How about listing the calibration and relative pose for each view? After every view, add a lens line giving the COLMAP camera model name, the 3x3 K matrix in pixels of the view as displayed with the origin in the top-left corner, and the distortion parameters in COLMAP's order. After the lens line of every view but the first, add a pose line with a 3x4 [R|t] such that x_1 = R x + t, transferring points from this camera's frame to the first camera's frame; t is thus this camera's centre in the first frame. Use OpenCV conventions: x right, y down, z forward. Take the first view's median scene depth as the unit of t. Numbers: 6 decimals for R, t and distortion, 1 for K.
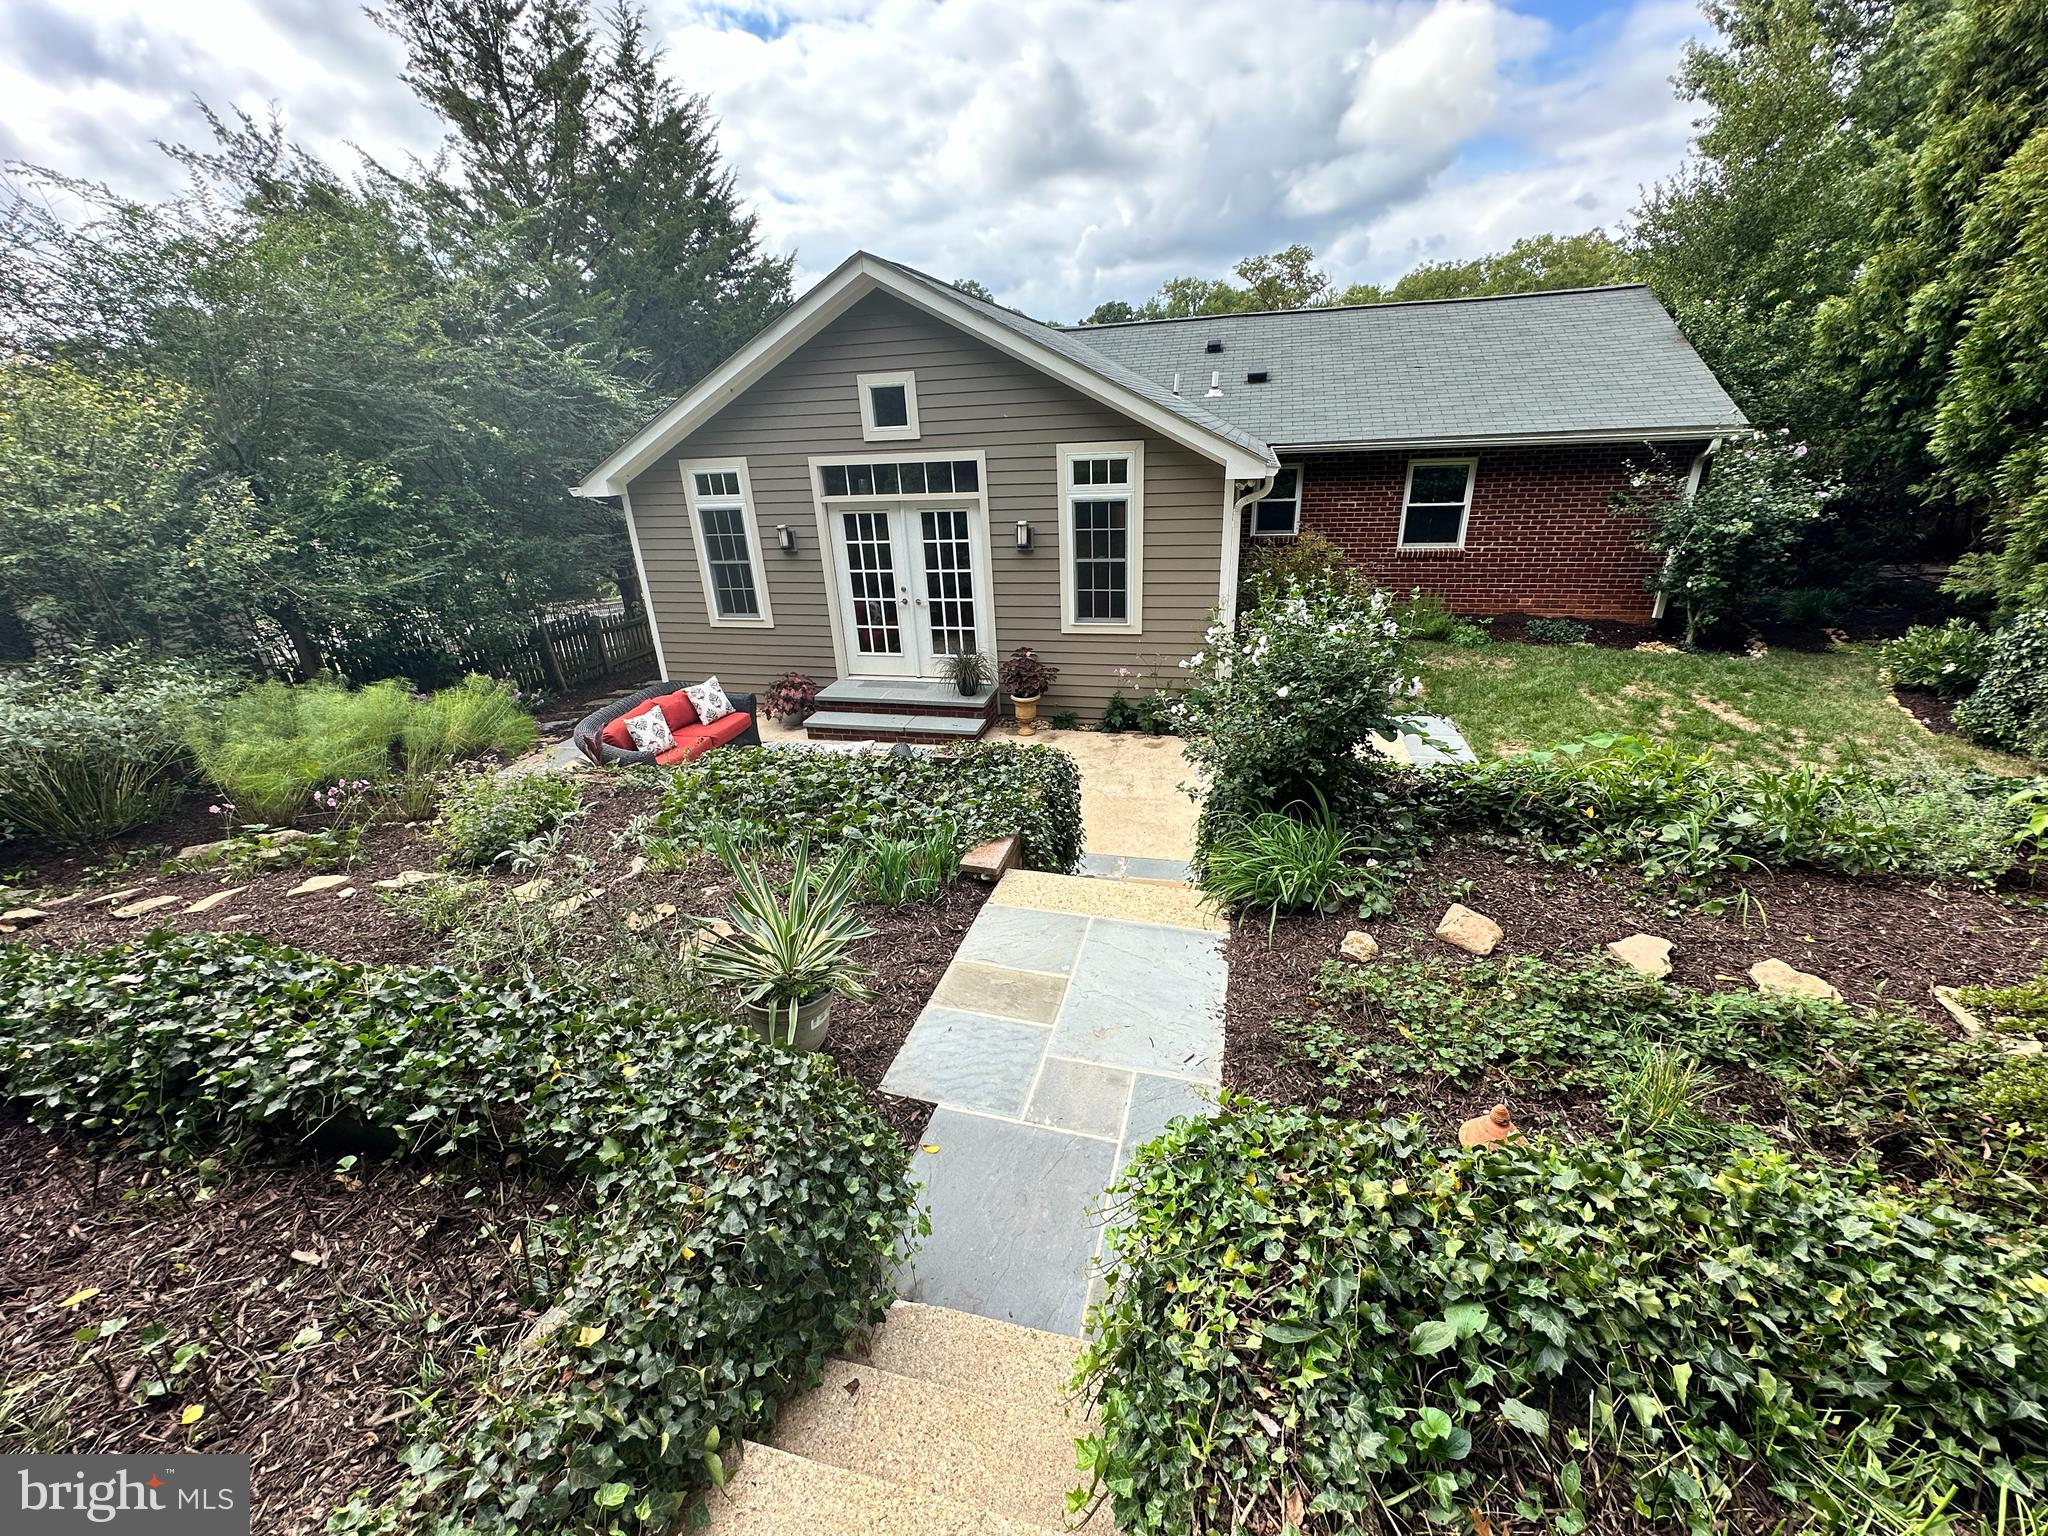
lens RADIAL K [[822.5, 0, 1024.9], [0, 822.5, 772.7], [0, 0, 1]] dist [-0.003666, -0.000128]
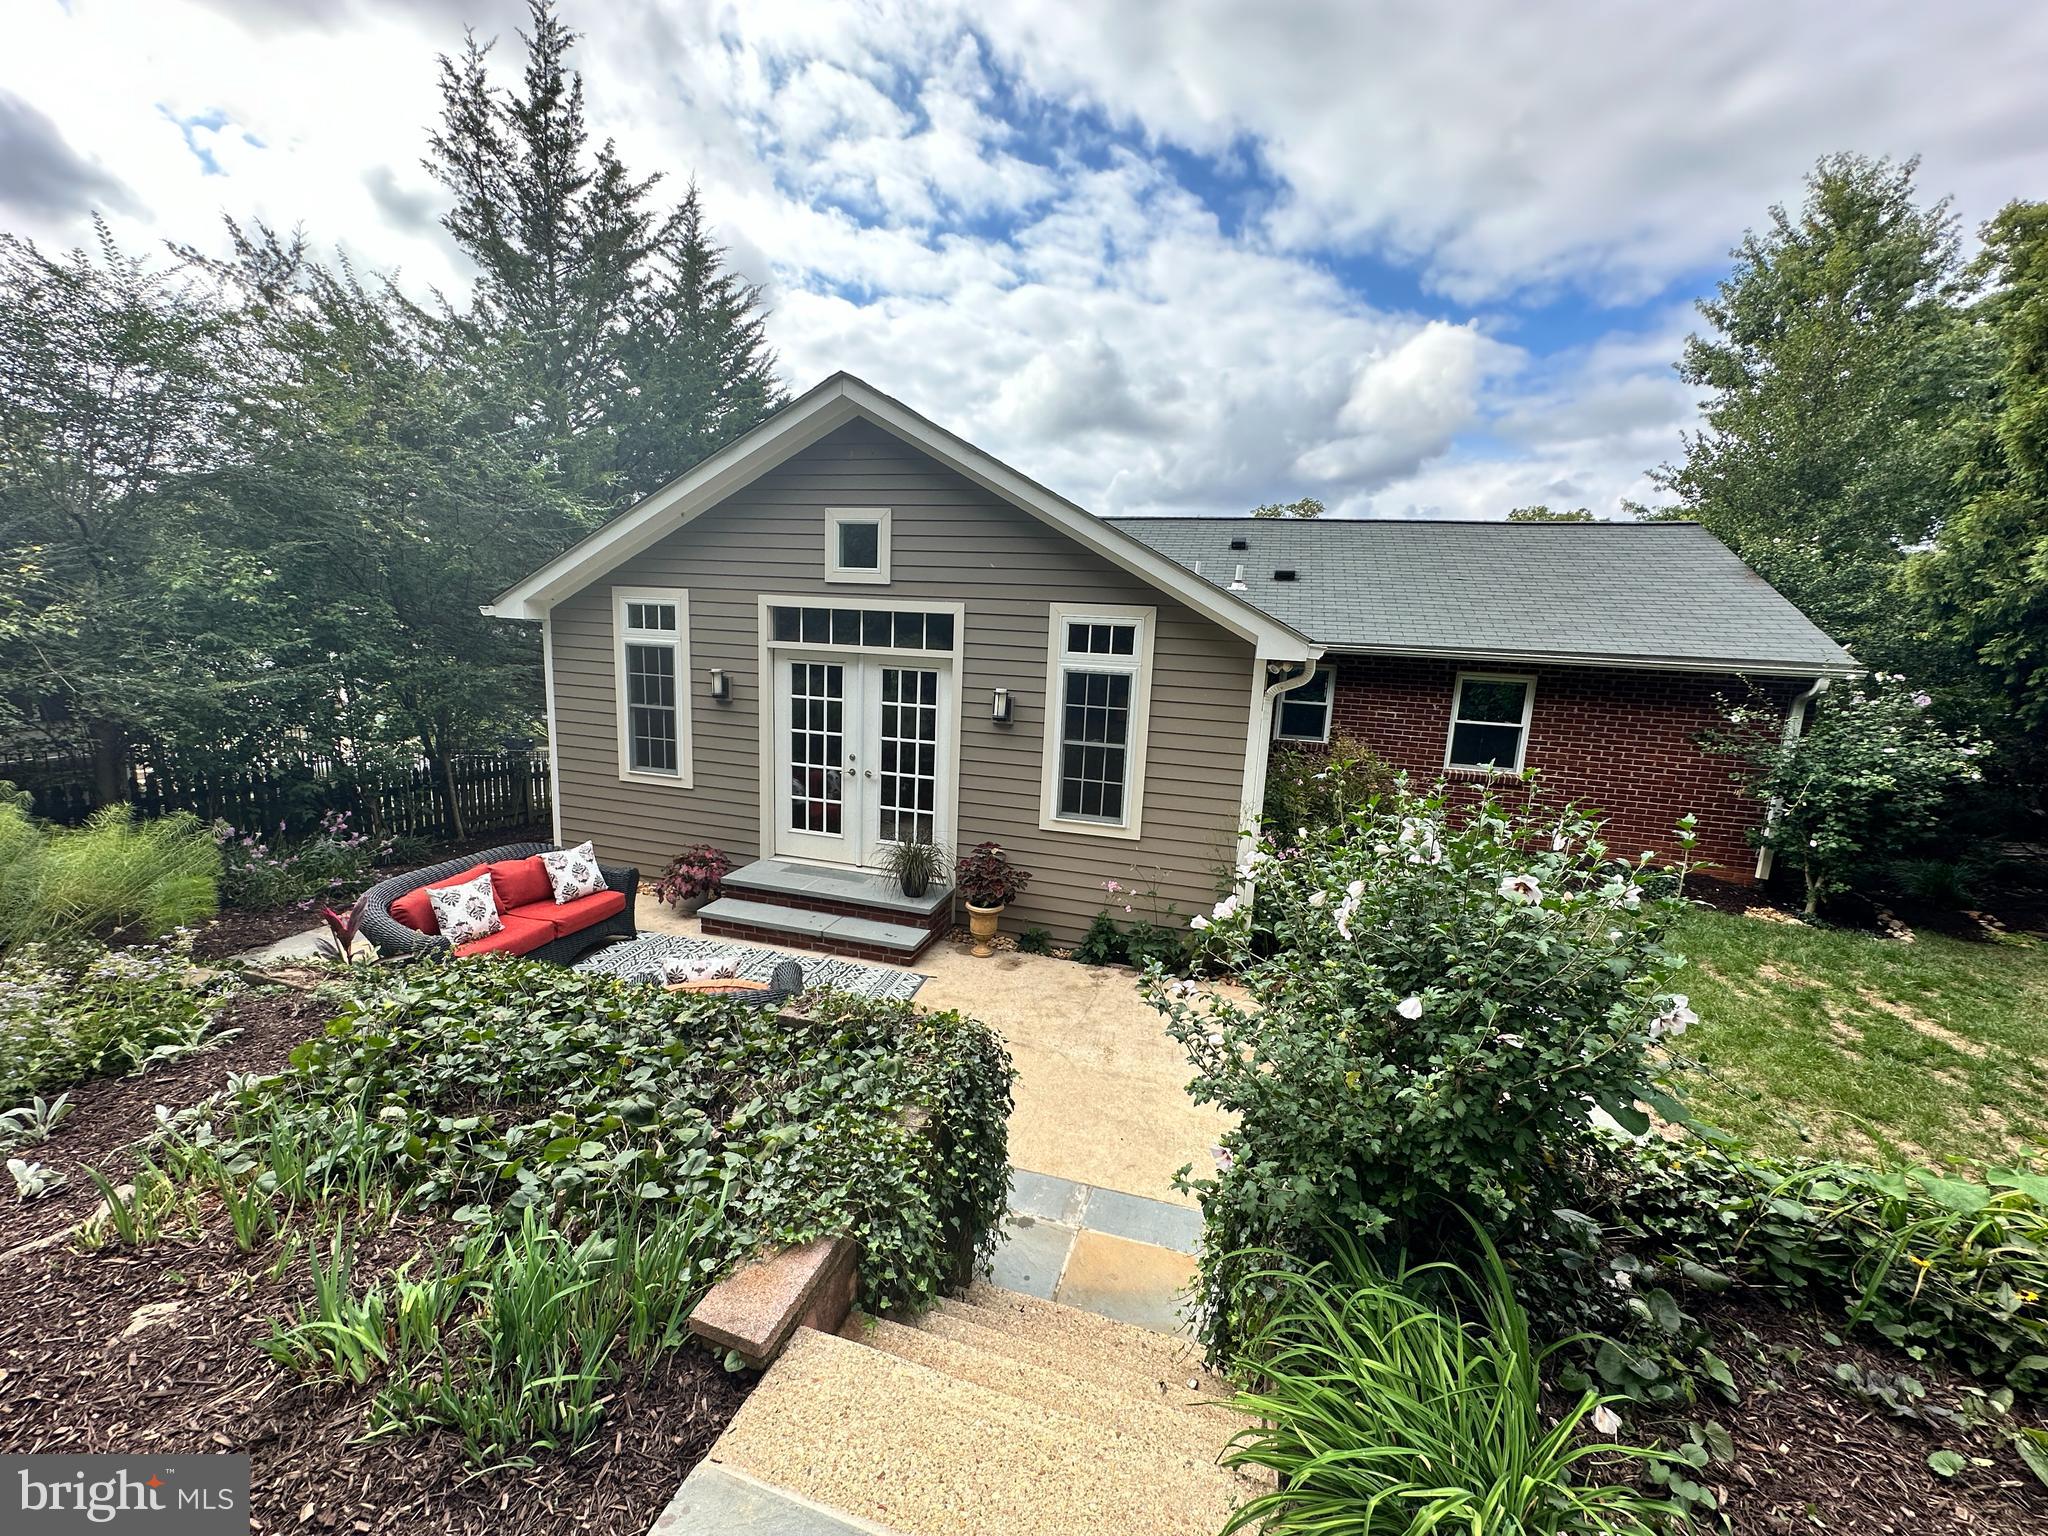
lens RADIAL K [[822.5, 0, 1024.8], [0, 822.5, 761.1], [0, 0, 1]] dist [-0.003666, -0.000128]
pose [[0.995378, 0.094807, -0.015281, 0.035619], [-0.095706, 0.966289, -0.239009, -0.041047], [-0.007894, 0.239367, 0.970897, 0.207902]]
